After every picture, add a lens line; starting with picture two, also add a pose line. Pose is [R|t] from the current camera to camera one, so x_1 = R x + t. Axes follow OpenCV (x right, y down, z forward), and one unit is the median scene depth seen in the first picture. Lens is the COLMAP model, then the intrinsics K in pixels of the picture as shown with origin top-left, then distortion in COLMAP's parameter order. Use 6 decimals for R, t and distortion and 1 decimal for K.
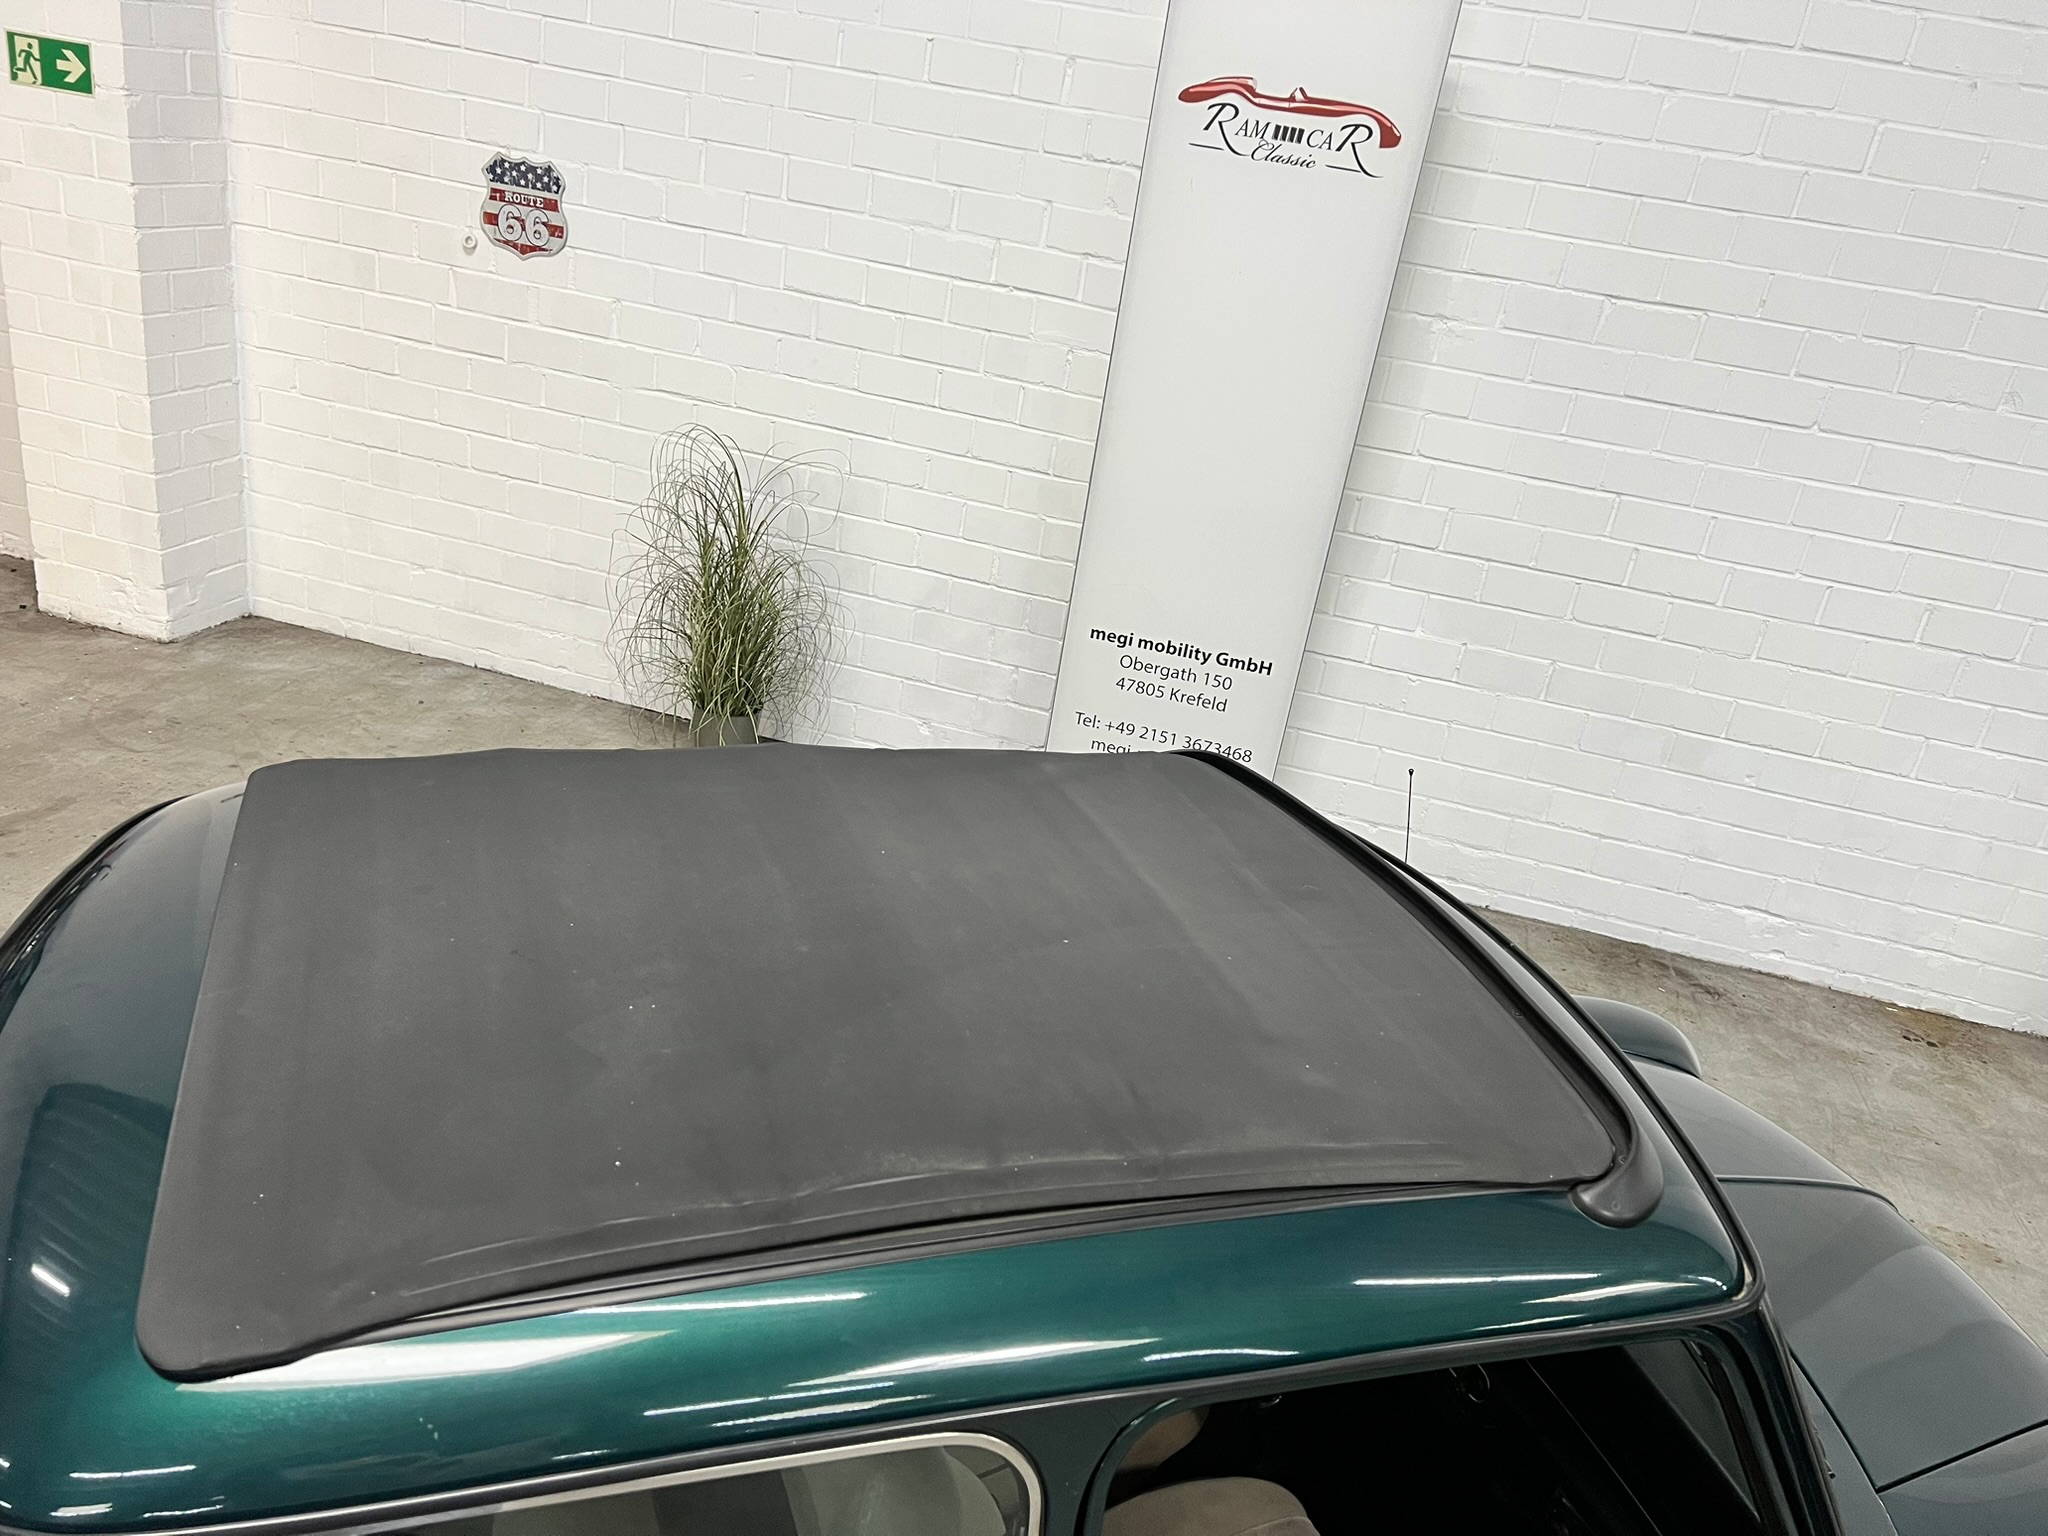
lens RADIAL K [[1549.1, 0, 1017.6], [0, 1549.1, 782.0], [0, 0, 1]] dist [0.053543, -0.050095]
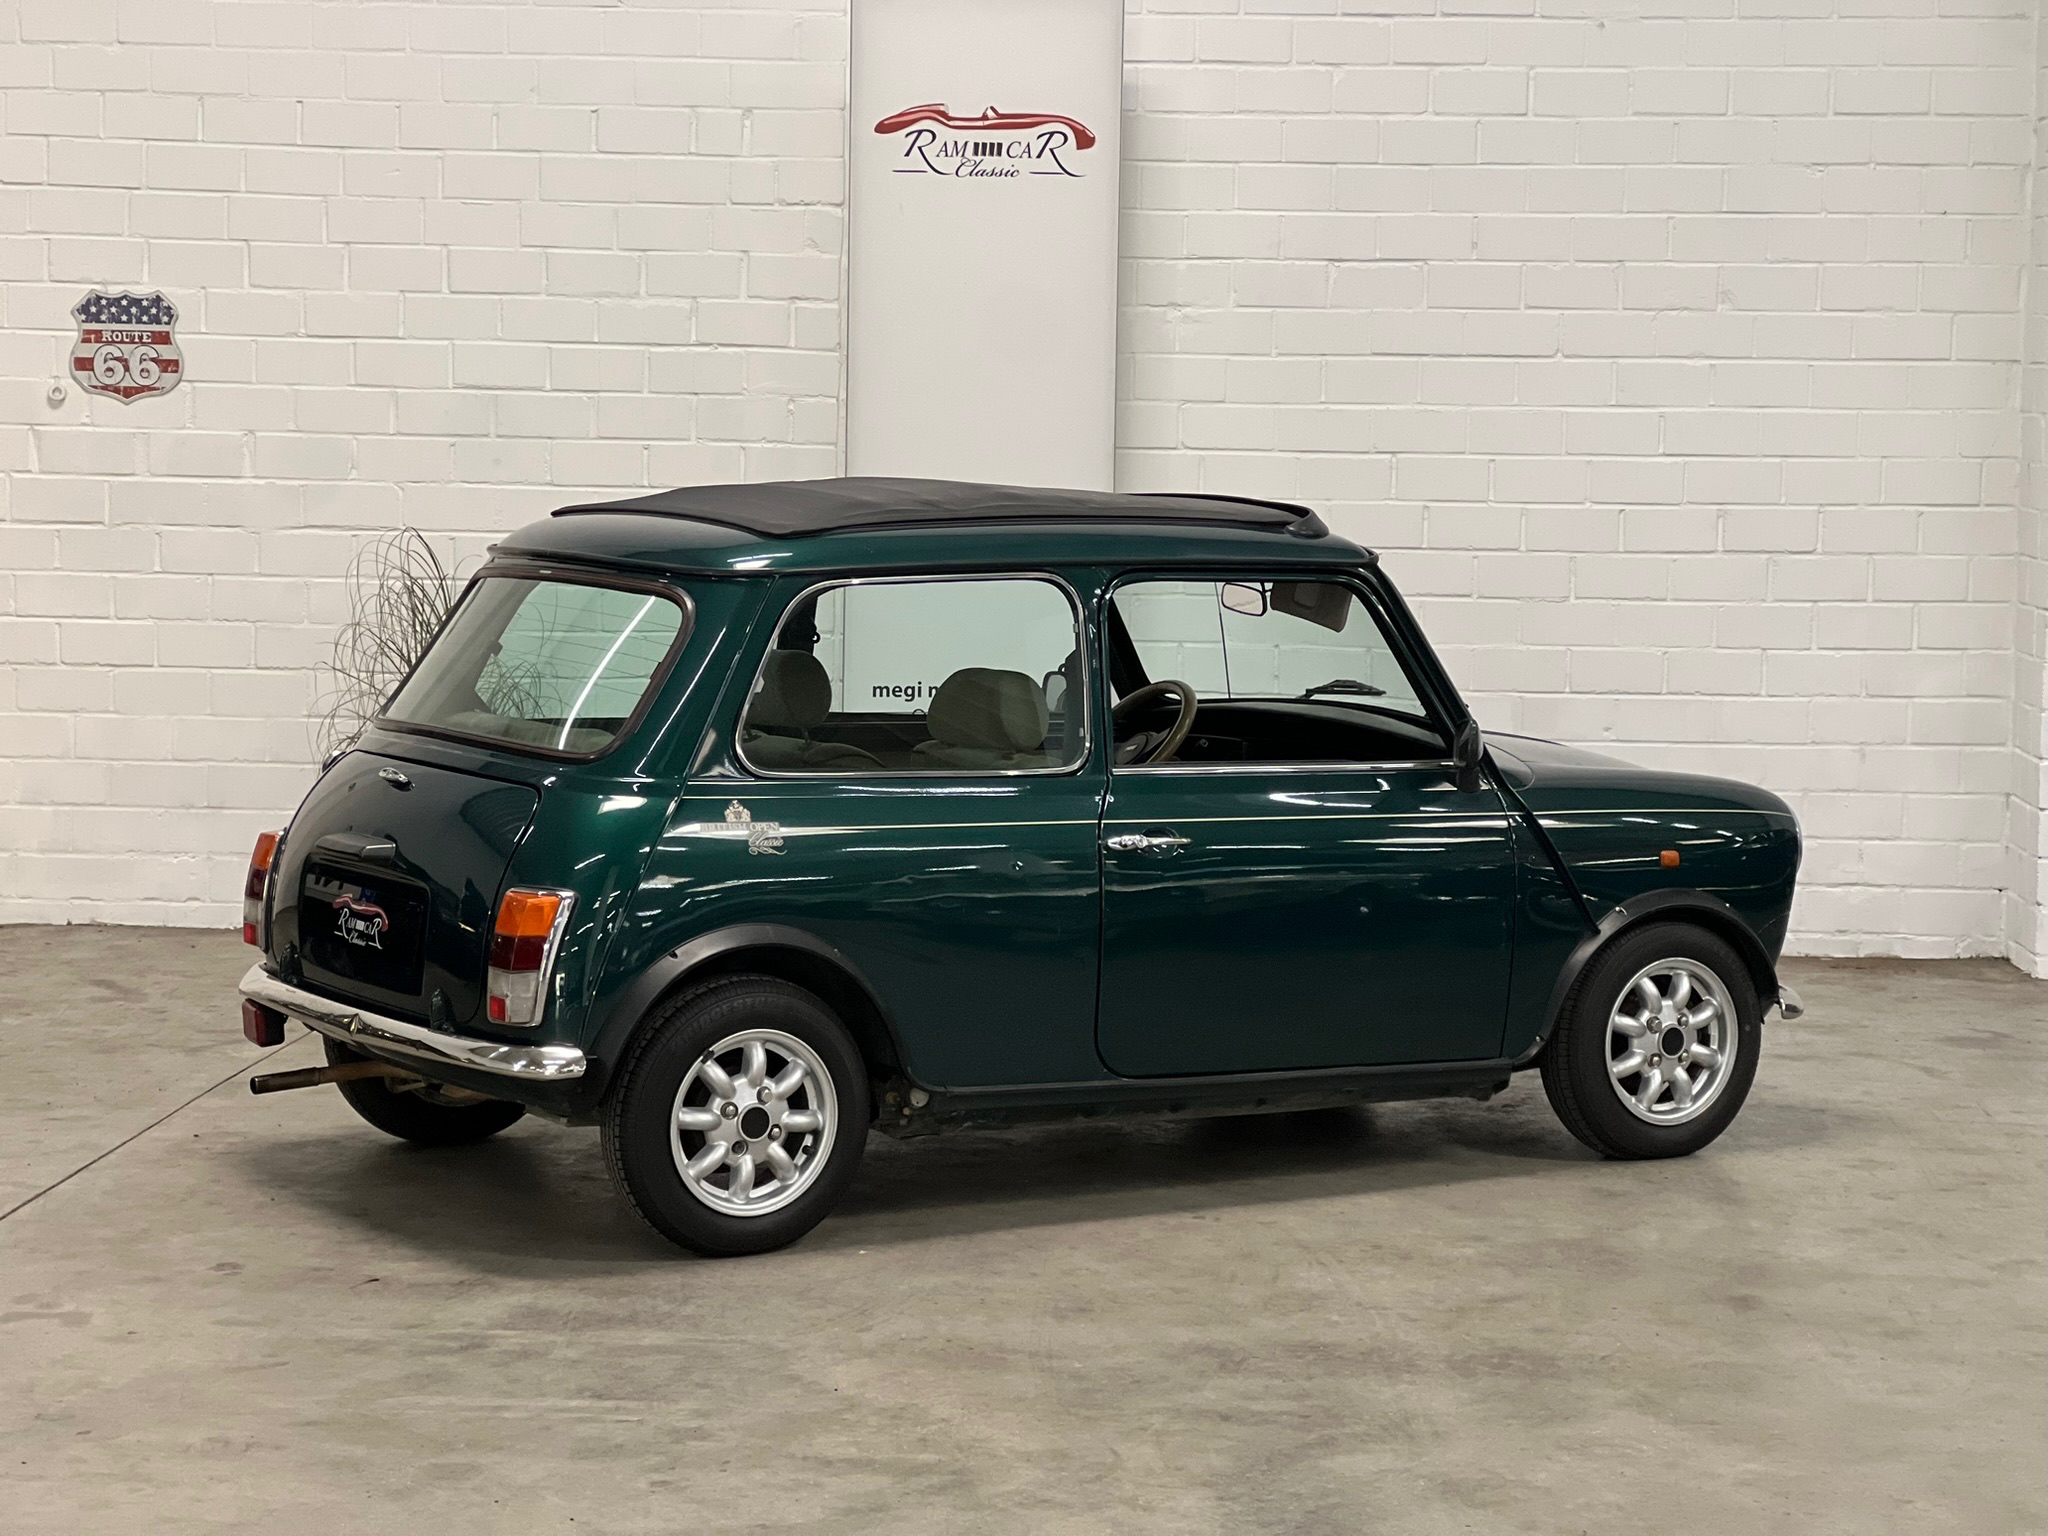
lens RADIAL K [[4644.2, 0, 1023.0], [0, 4644.2, 749.3], [0, 0, 1]] dist [0.279959, 0.000000]
pose [[0.968175, -0.150881, 0.199678, -0.435482], [0.204058, 0.937834, -0.280762, 0.749991], [-0.144903, 0.312573, 0.938776, -1.606149]]
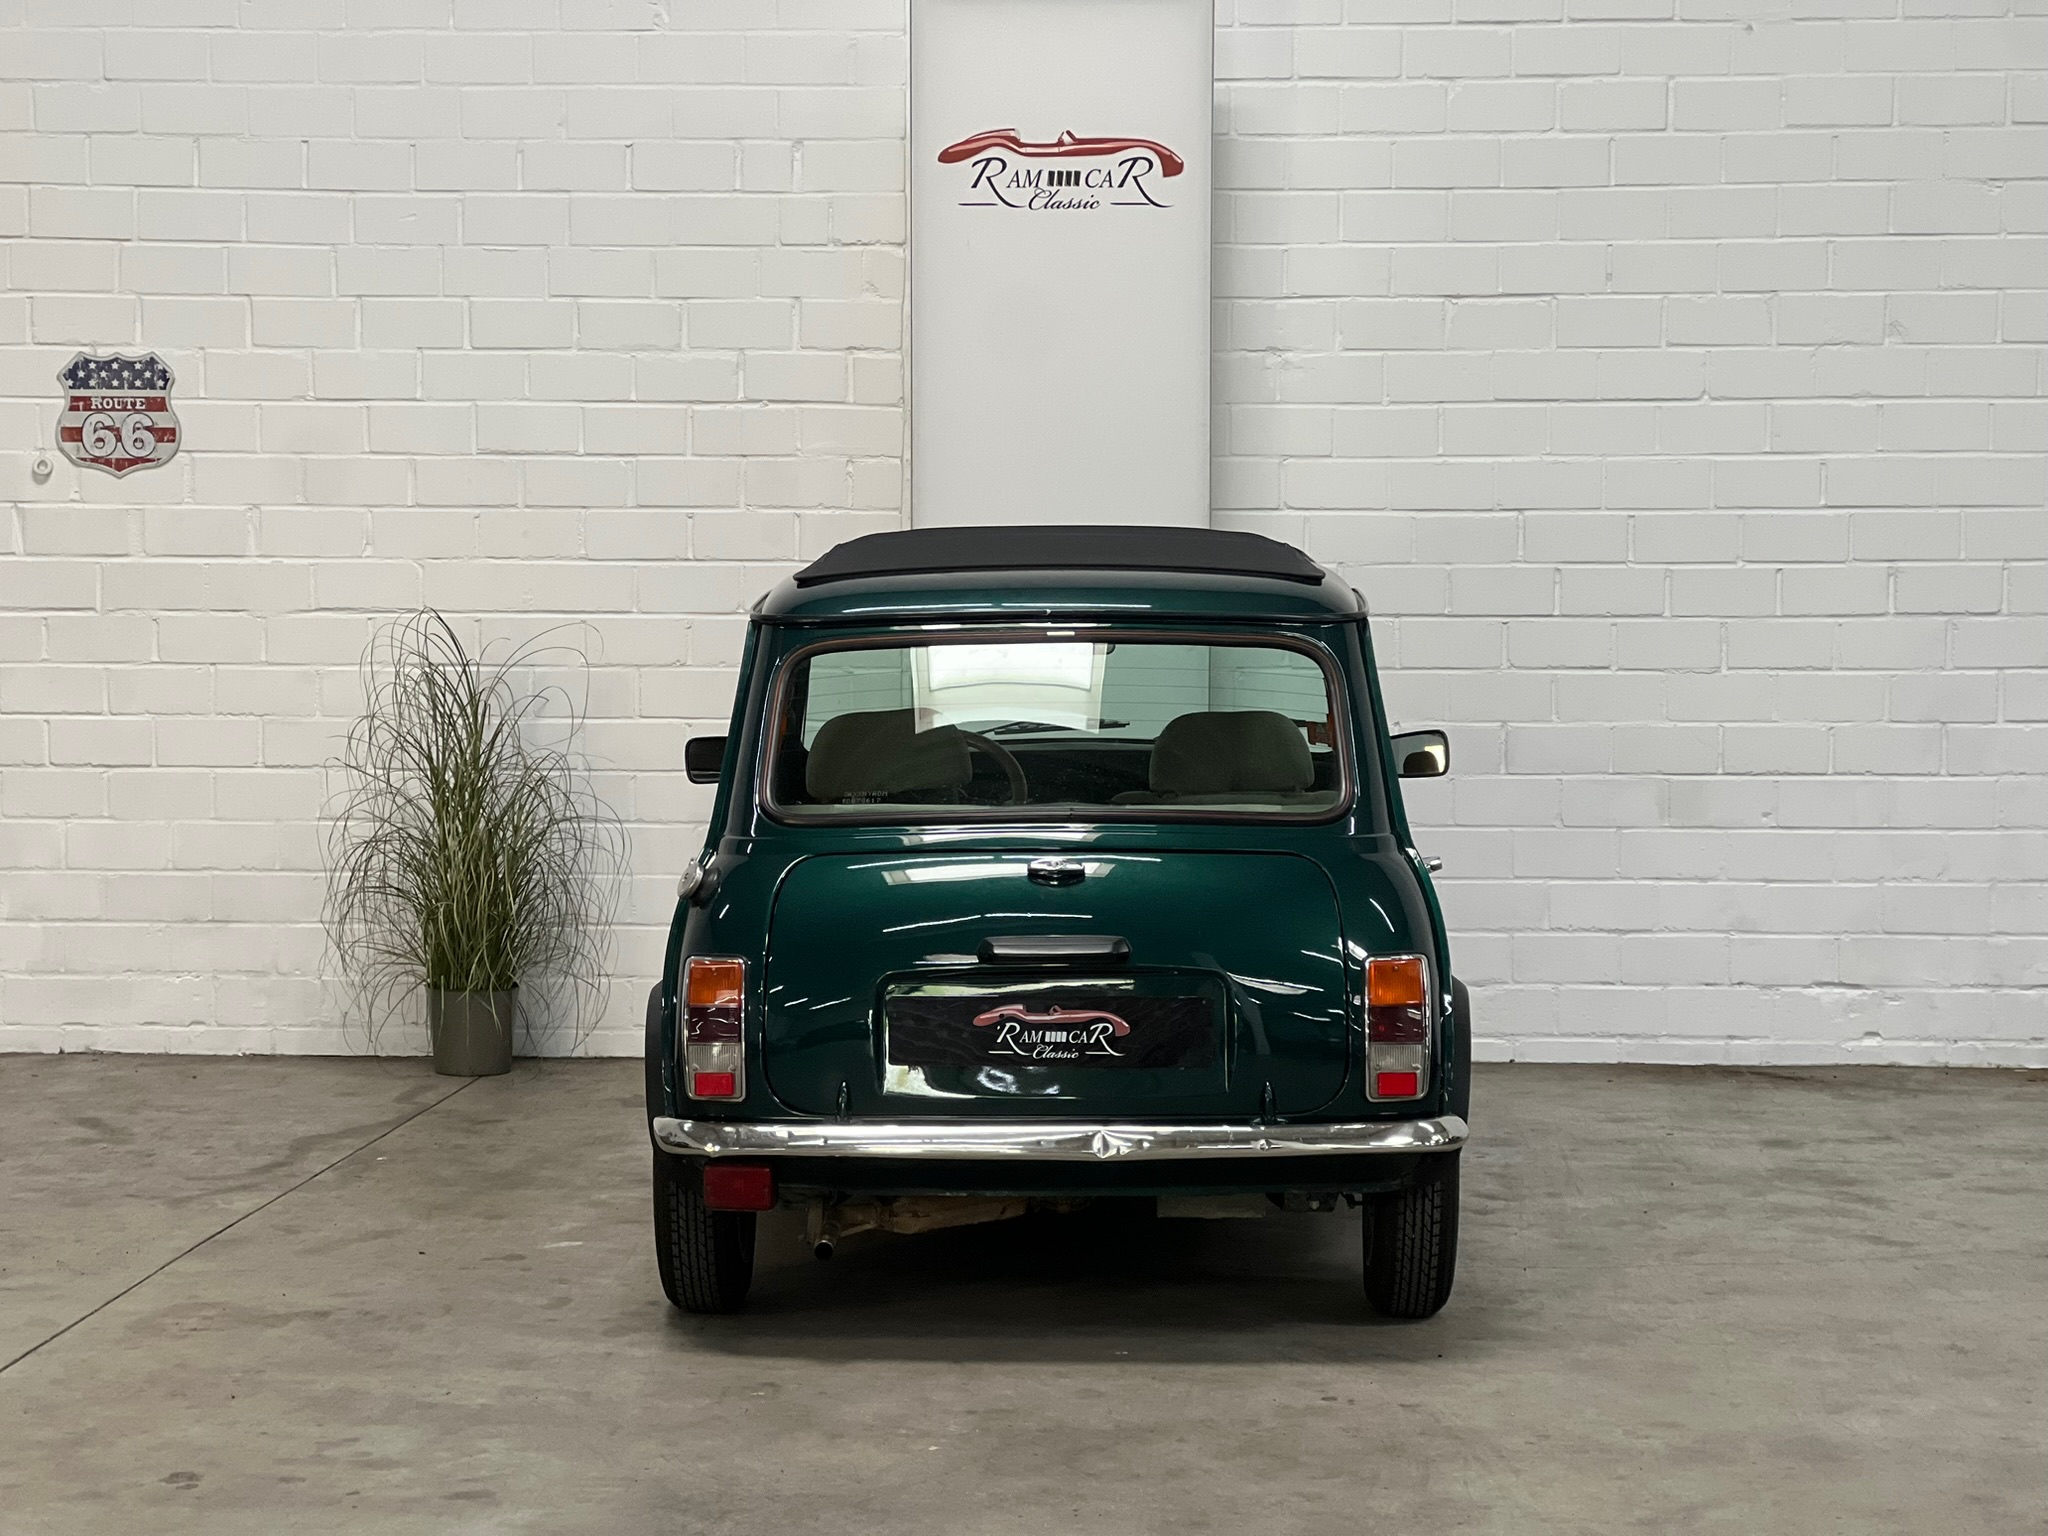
lens RADIAL K [[4644.2, 0, 986.7], [0, 4644.2, 759.3], [0, 0, 1]] dist [0.279959, 0.000000]
pose [[0.971002, -0.160525, 0.177163, -0.378842], [0.208801, 0.930344, -0.301433, 0.662615], [-0.116435, 0.329684, 0.936884, -1.334796]]
